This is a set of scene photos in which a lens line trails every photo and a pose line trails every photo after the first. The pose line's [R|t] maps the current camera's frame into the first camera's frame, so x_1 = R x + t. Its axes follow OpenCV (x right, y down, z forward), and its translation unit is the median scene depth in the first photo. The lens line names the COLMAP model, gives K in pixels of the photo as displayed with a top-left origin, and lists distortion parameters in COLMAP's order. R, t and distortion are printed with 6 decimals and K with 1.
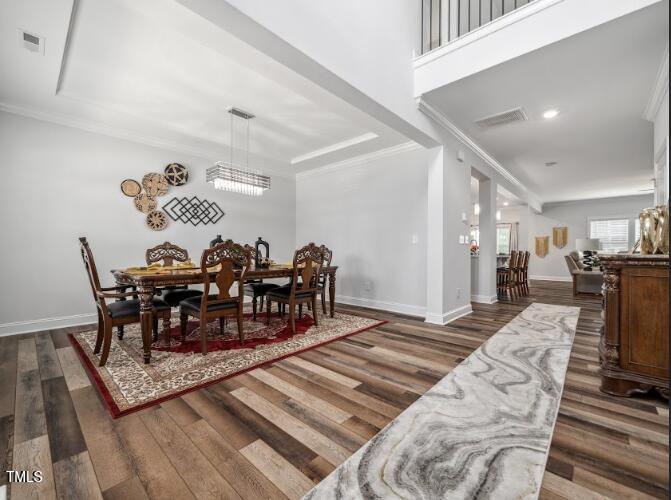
lens RADIAL K [[284.4, 0, 330.7], [0, 284.4, 251.5], [0, 0, 1]] dist [-0.000760, 0.000196]
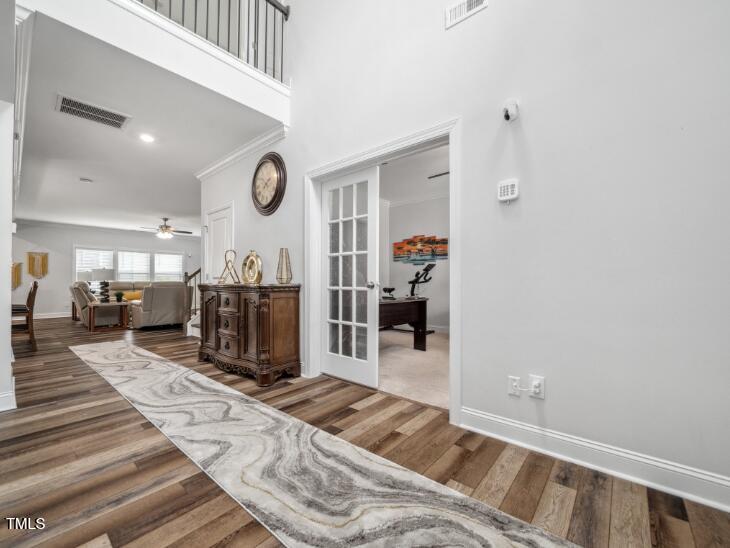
lens RADIAL K [[309.5, 0, 359.8], [0, 309.5, 275.7], [0, 0, 1]] dist [-0.000760, 0.000196]
pose [[-0.032147, 0.016883, 0.999341, -0.464091], [0.004025, 0.999851, -0.016762, -0.002490], [-0.999475, 0.003484, -0.032210, 0.528297]]
